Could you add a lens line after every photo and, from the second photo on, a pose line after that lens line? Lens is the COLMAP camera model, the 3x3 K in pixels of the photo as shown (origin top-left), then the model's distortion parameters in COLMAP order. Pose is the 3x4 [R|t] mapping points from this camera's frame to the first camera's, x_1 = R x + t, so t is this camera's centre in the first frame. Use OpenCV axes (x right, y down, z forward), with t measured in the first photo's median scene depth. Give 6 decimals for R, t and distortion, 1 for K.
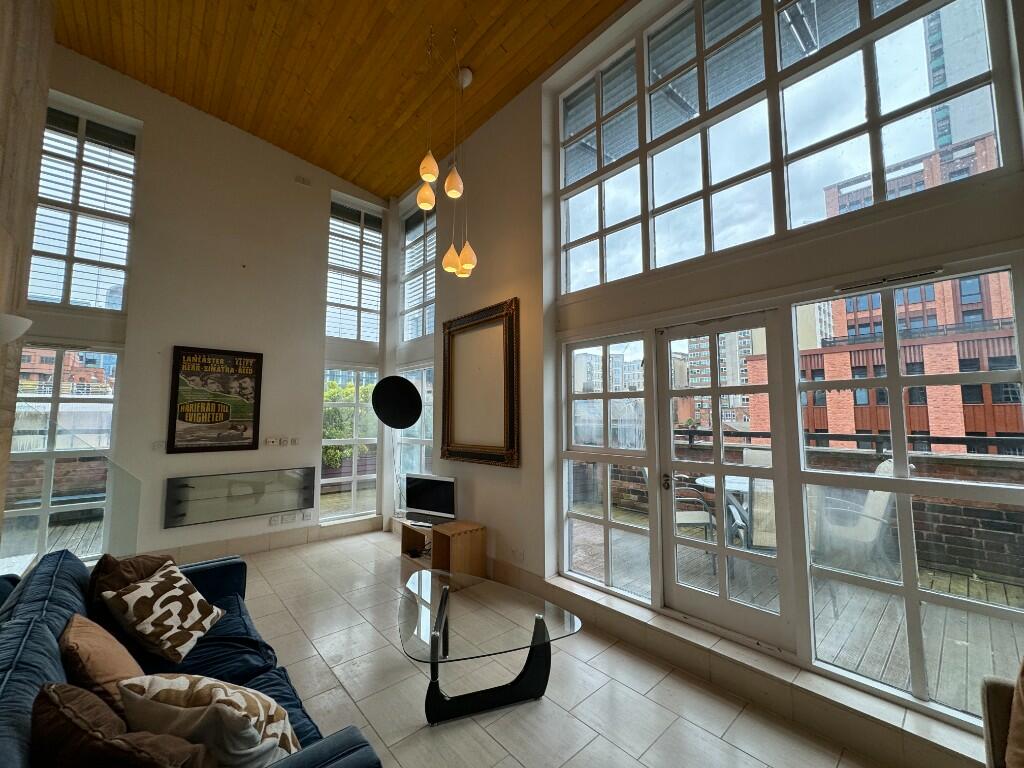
lens RADIAL K [[408.0, 0, 532.0], [0, 408.0, 386.6], [0, 0, 1]] dist [-0.000284, 0.000069]
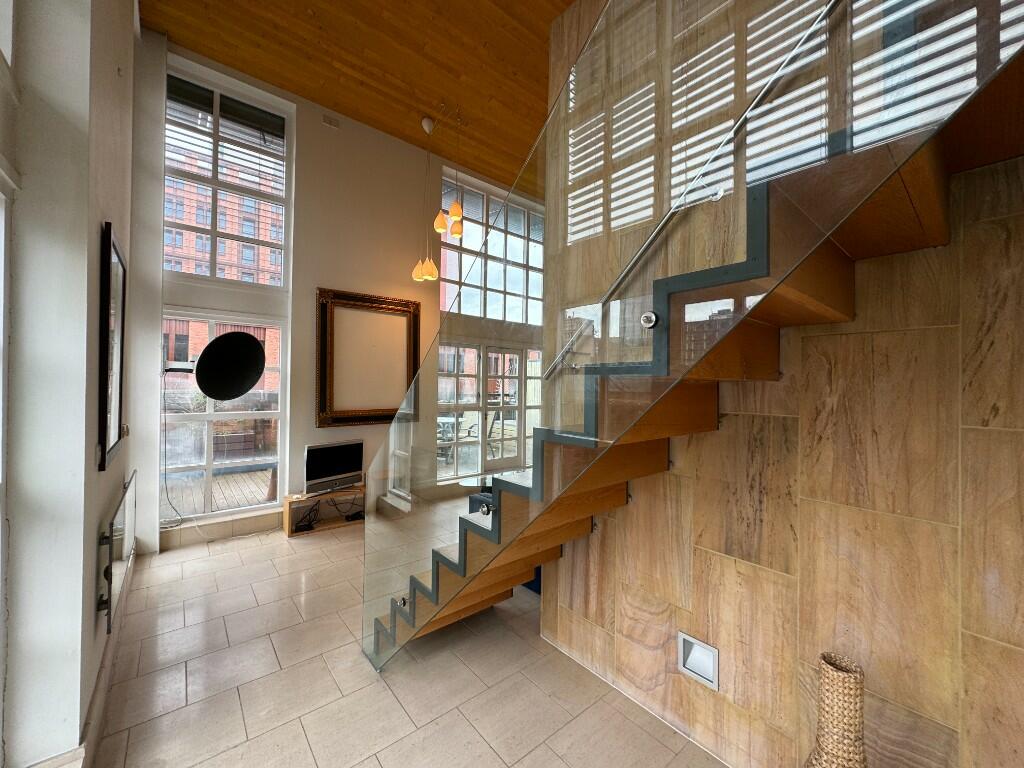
lens RADIAL K [[406.2, 0, 511.3], [0, 406.2, 382.6], [0, 0, 1]] dist [-0.001146, 0.000173]
pose [[0.053328, 0.003778, 0.998570, -1.467104], [-0.100112, 0.994975, 0.001582, 0.023767], [-0.993546, -0.100053, 0.053438, 0.603703]]
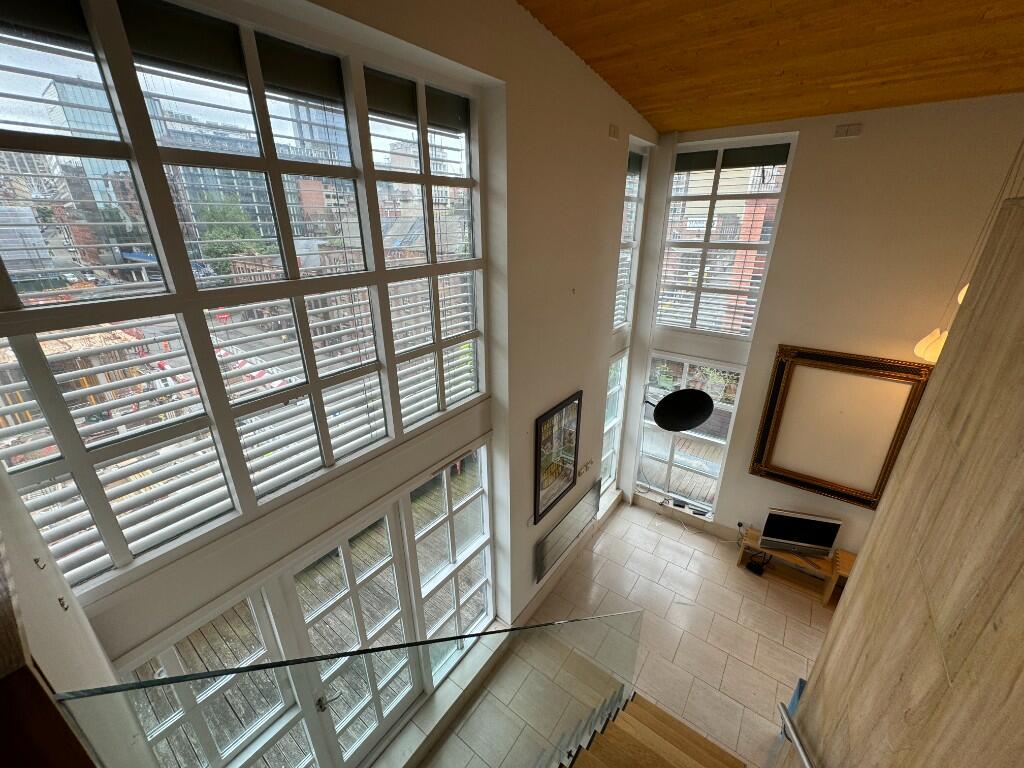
lens RADIAL K [[406.2, 0, 511.3], [0, 406.2, 382.6], [0, 0, 1]] dist [-0.001146, 0.000173]
pose [[0.983307, -0.065020, 0.169939, -1.201137], [-0.017166, 0.896657, 0.442393, -0.593873], [-0.181142, -0.437925, 0.880573, 0.374826]]
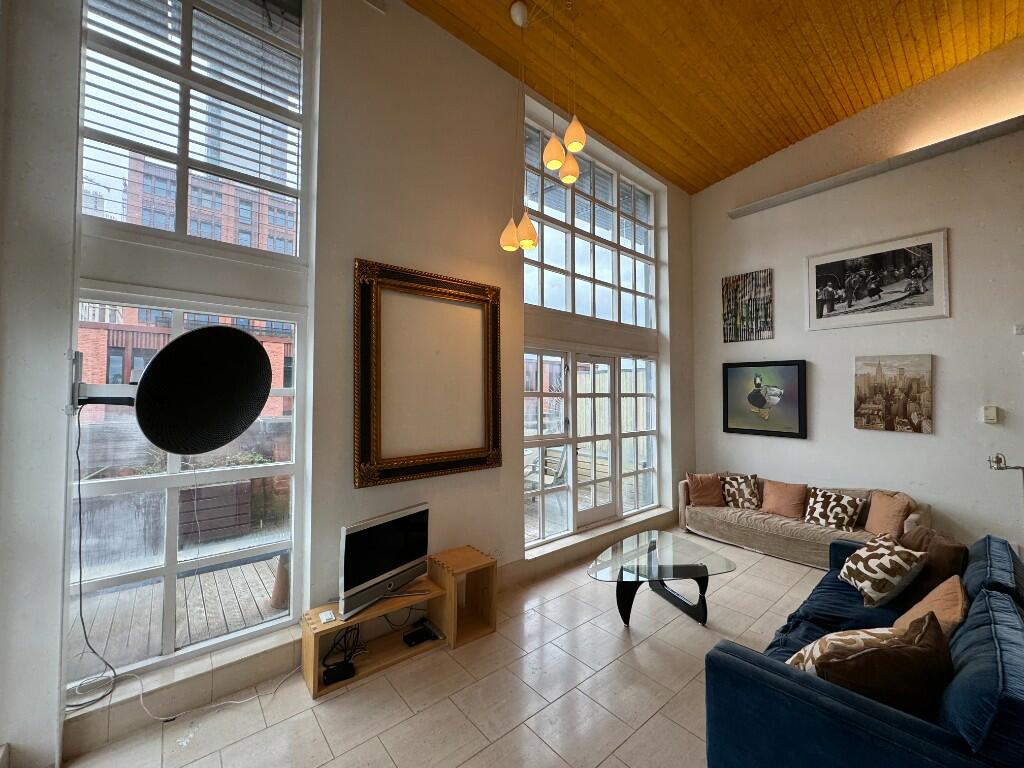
lens RADIAL K [[408.2, 0, 512.0], [0, 408.2, 384.0], [0, 0, 1]] dist [-0.002981, -0.000040]
pose [[0.049931, 0.027543, 0.998373, -1.005397], [-0.086397, 0.995992, -0.023157, 0.023275], [-0.995009, -0.085100, 0.052111, 0.933901]]
